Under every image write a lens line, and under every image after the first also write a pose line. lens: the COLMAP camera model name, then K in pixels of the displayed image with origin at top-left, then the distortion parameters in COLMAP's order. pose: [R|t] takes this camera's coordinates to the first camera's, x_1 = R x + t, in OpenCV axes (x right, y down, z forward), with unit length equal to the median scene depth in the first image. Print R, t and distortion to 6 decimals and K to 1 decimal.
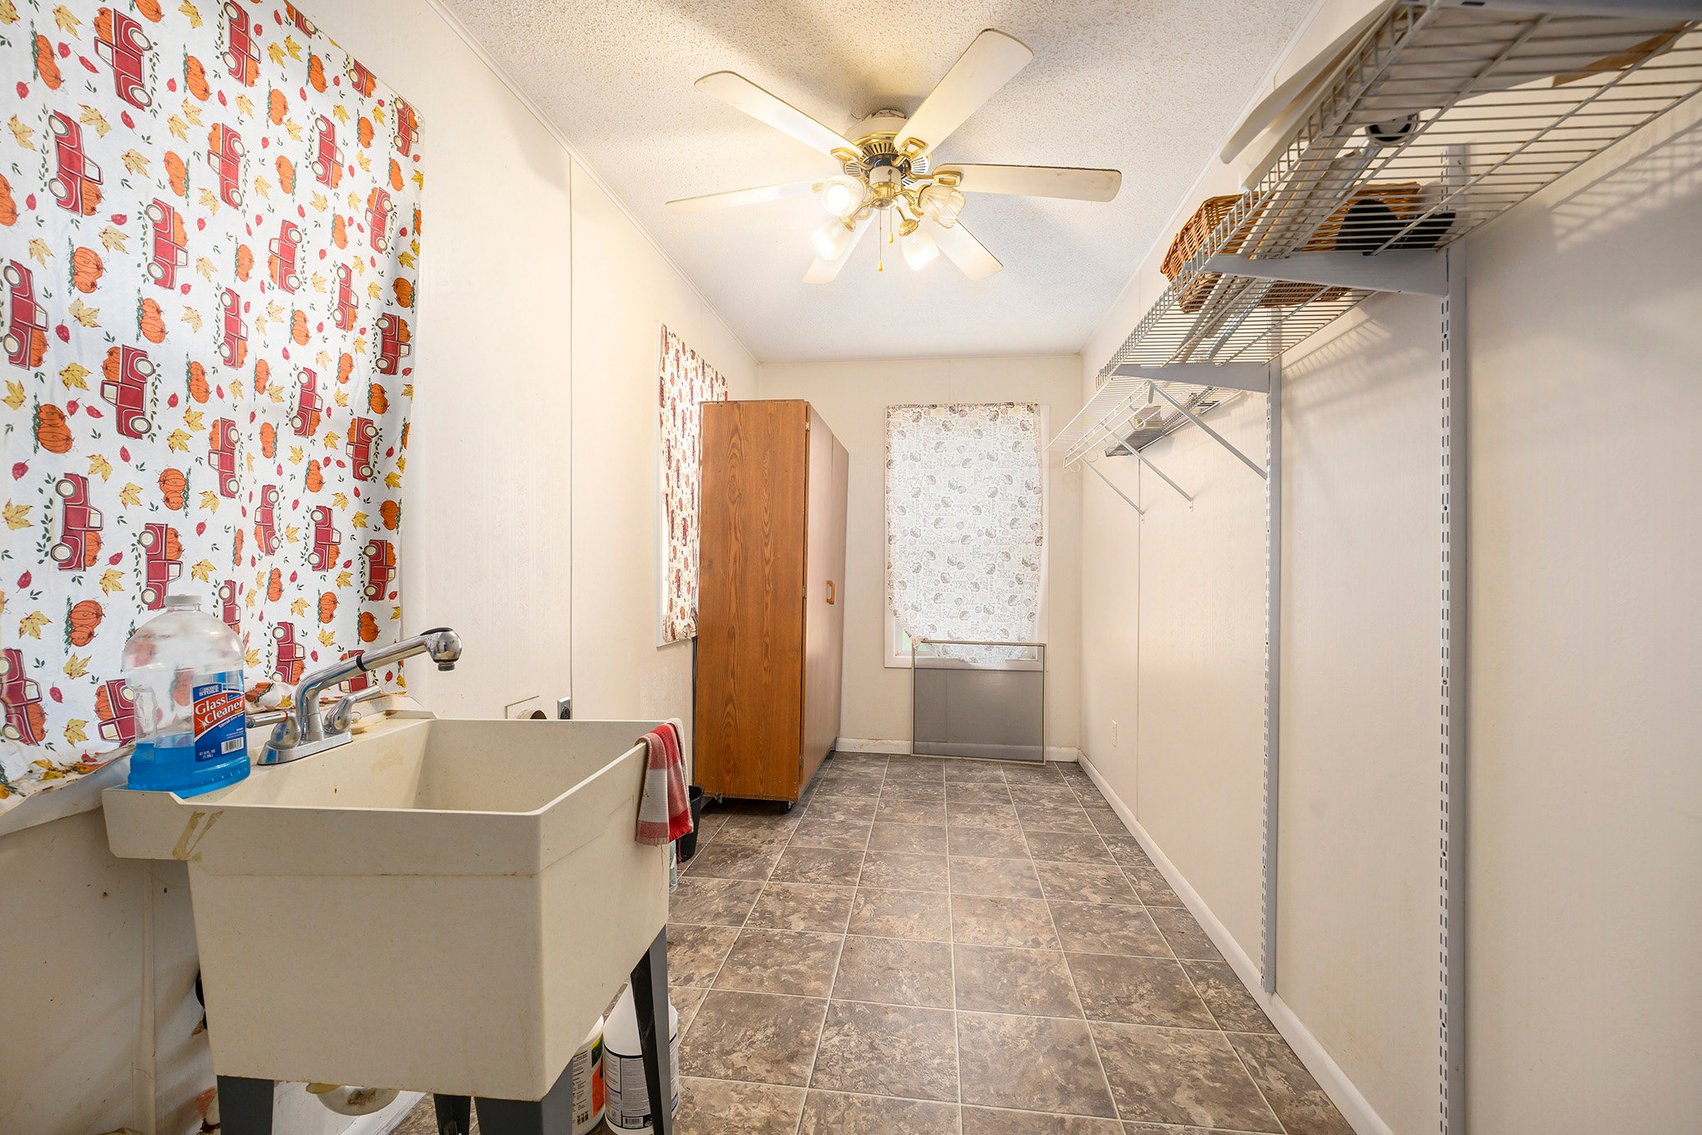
lens RADIAL K [[697.6, 0, 843.8], [0, 697.6, 580.7], [0, 0, 1]] dist [-0.012962, 0.001407]
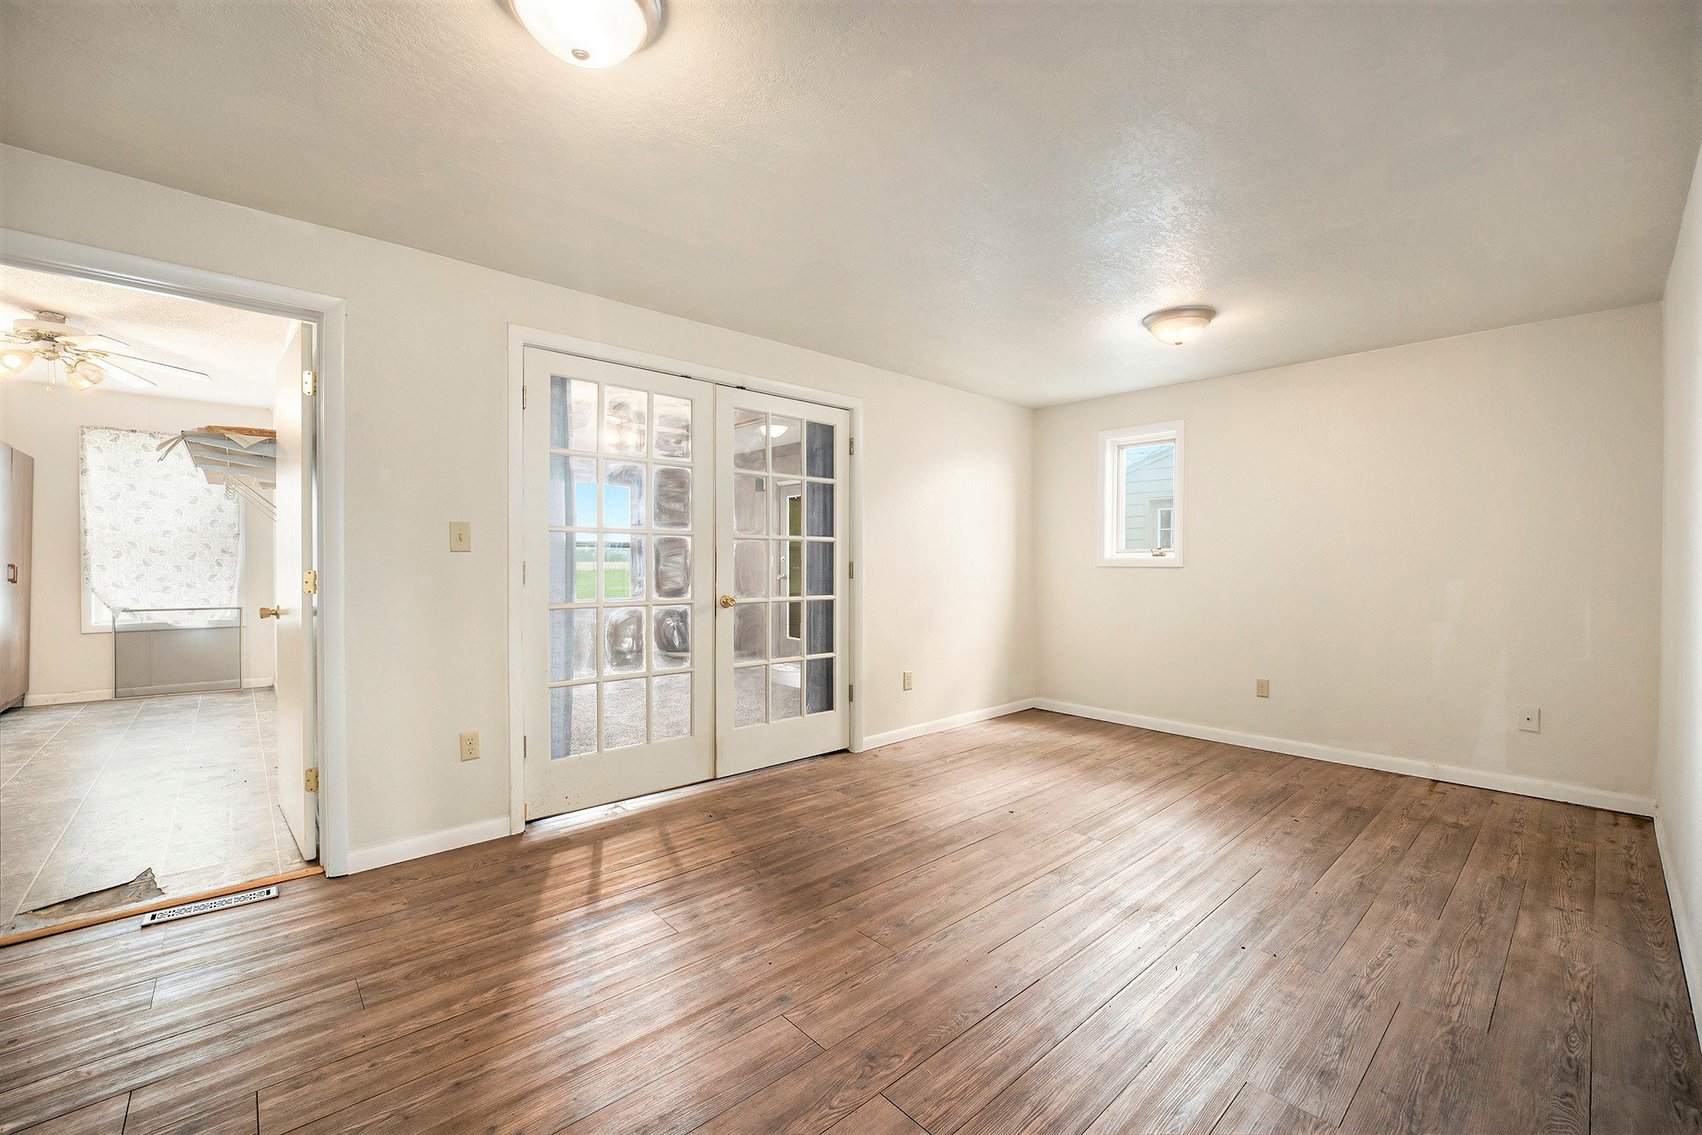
lens RADIAL K [[697.6, 0, 858.1], [0, 697.6, 571.3], [0, 0, 1]] dist [-0.012962, 0.001407]
pose [[0.653896, -0.009697, 0.756523, 0.018201], [0.003793, 0.999947, 0.009538, 0.003094], [-0.756575, -0.003368, 0.653898, -0.418738]]
